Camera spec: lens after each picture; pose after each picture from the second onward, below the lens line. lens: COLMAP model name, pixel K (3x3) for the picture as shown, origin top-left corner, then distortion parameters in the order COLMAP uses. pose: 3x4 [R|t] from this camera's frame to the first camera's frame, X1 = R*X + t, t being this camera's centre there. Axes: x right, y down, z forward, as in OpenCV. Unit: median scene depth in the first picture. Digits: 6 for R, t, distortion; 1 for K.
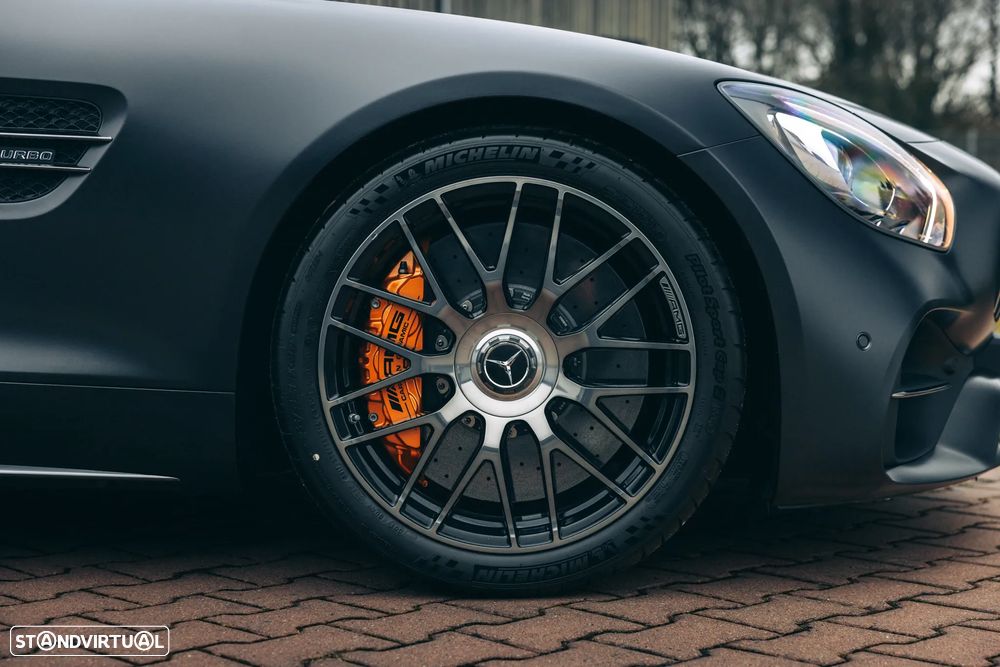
lens RADIAL K [[1893.3, 0, 500.0], [0, 1893.3, 333.5], [0, 0, 1]] dist [0.046185, 0.137580]
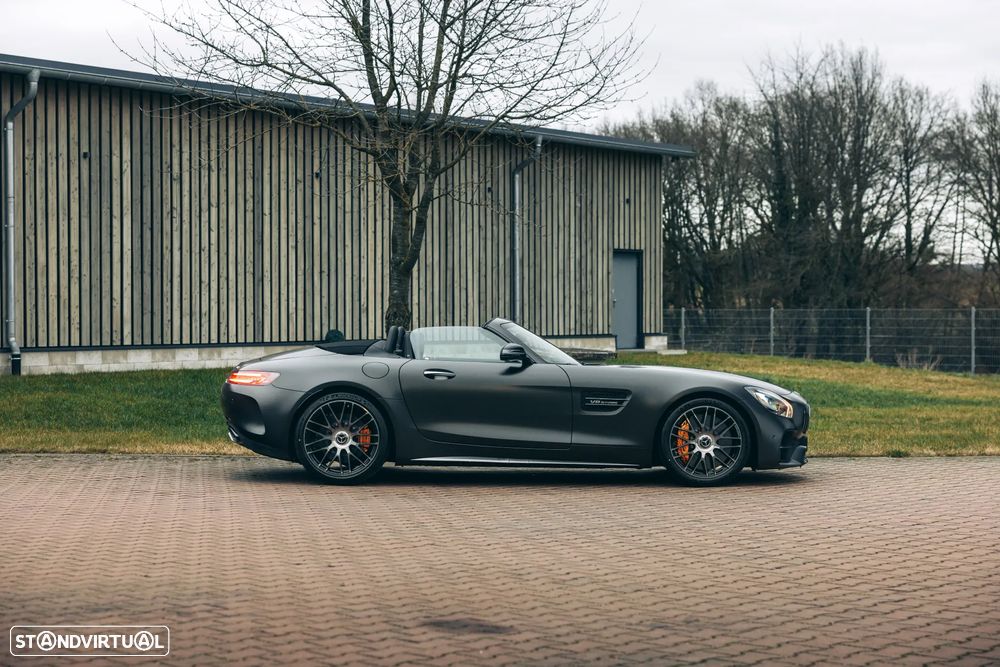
lens RADIAL K [[1814.7, 0, 500.0], [0, 1814.7, 333.5], [0, 0, 1]] dist [0.021076, 0.054012]
pose [[0.999706, -0.010714, 0.021734, -0.661937], [0.012196, 0.997526, -0.069228, 0.056986], [-0.020938, 0.069473, 0.997364, -3.961599]]
